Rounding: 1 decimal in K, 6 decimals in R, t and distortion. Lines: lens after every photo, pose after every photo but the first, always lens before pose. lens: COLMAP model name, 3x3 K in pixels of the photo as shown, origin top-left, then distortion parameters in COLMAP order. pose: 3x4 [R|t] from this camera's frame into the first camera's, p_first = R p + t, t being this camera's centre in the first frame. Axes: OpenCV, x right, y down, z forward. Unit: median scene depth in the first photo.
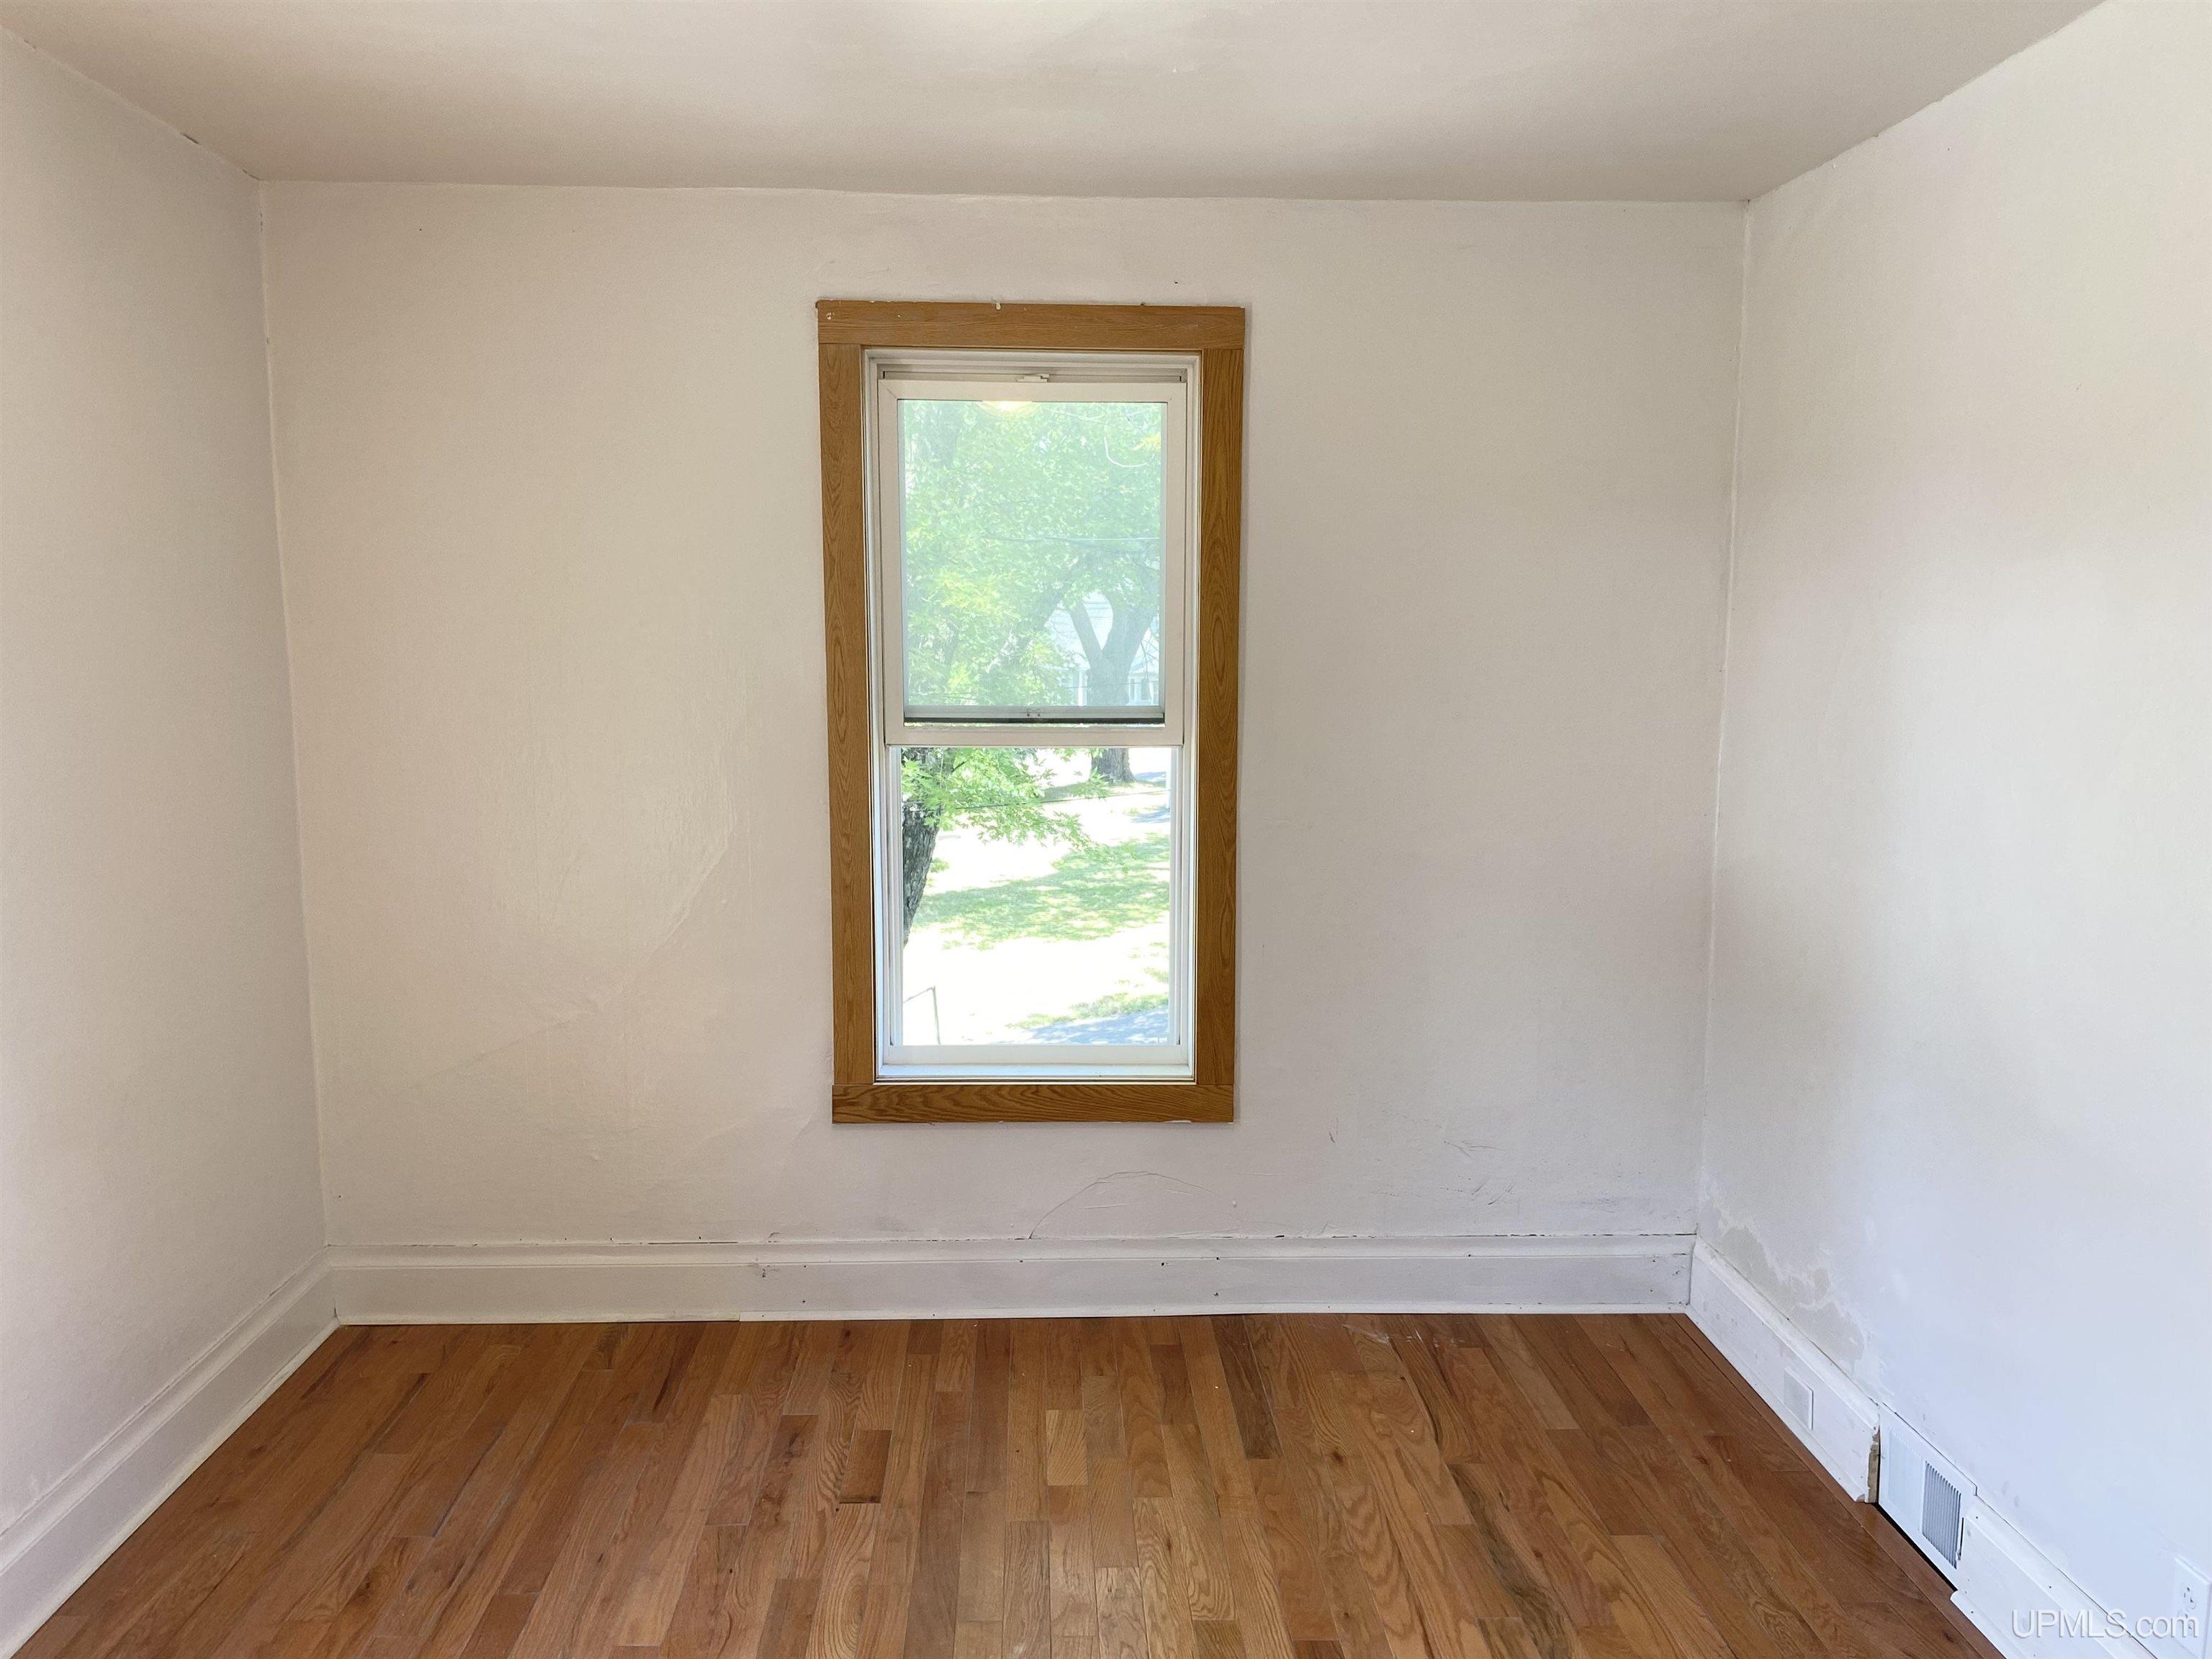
lens RADIAL K [[1681.3, 0, 1106.0], [0, 1681.3, 829.5], [0, 0, 1]] dist [0.057708, -0.080510]
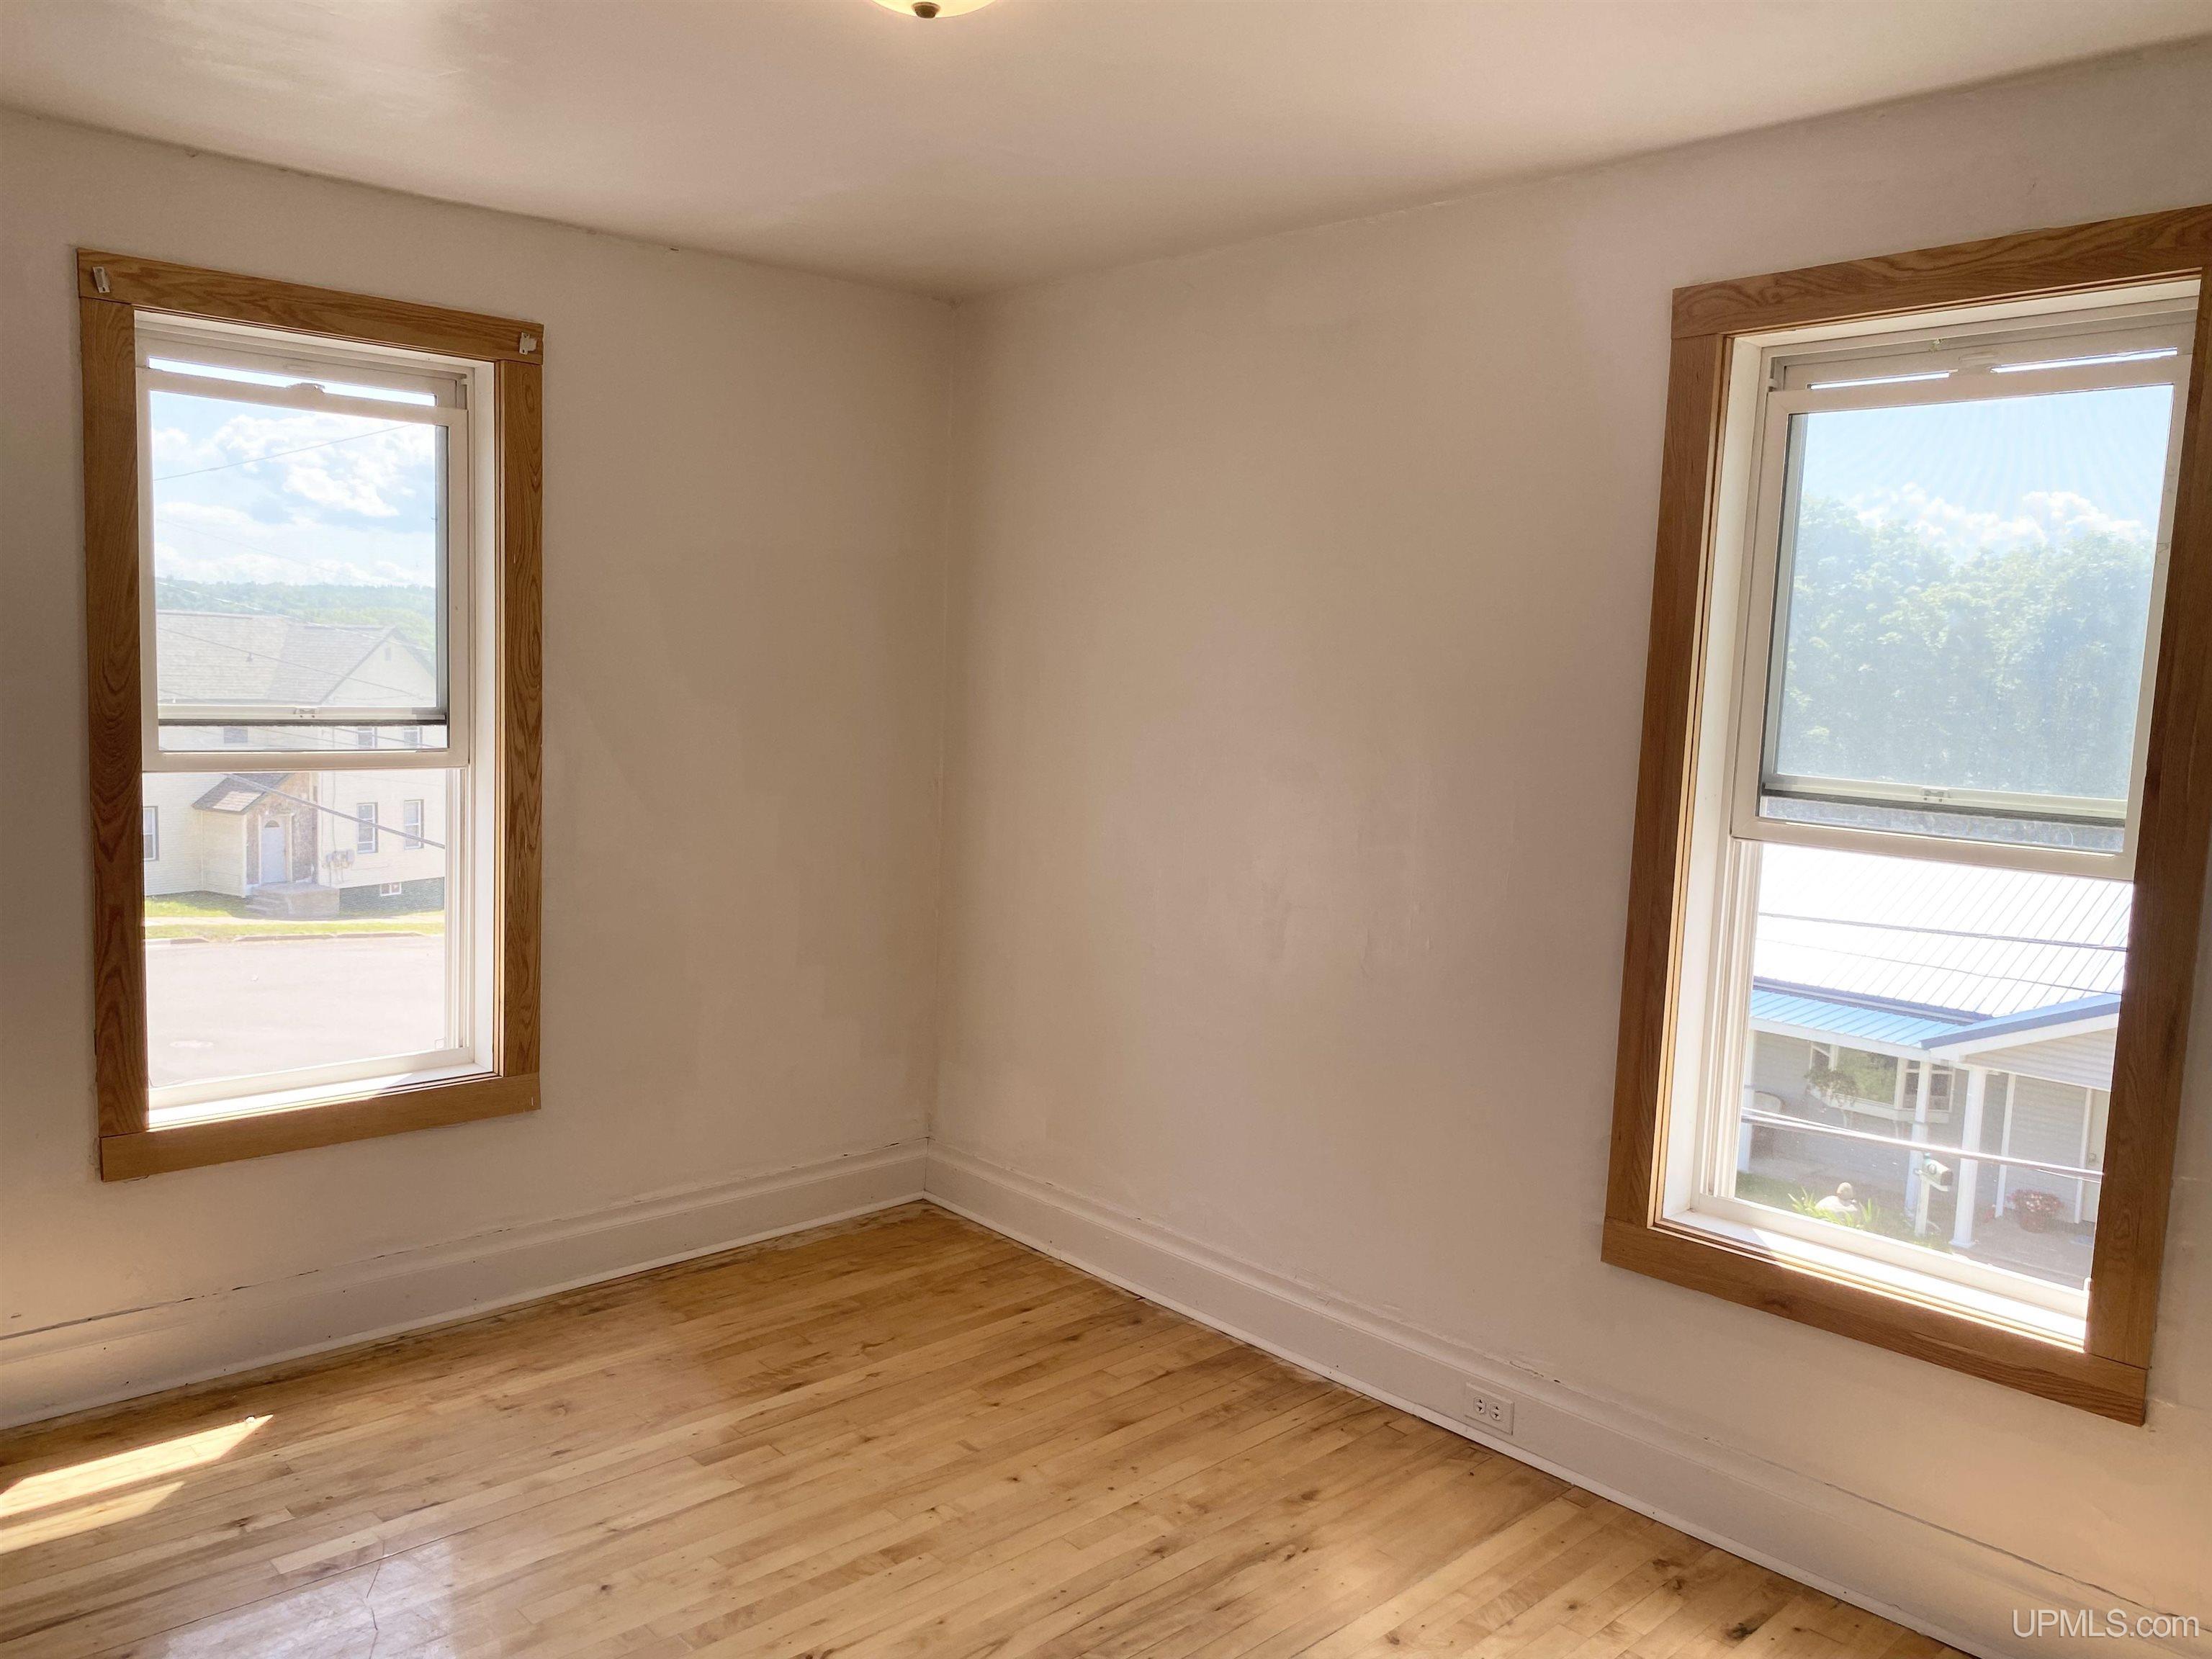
lens RADIAL K [[1681.3, 0, 1106.0], [0, 1681.3, 829.5], [0, 0, 1]] dist [0.057708, -0.080510]
pose [[0.750470, -0.052156, 0.658843, -0.341465], [0.055758, 0.998324, 0.015518, 0.005717], [-0.658548, 0.025090, 0.752121, -0.011681]]
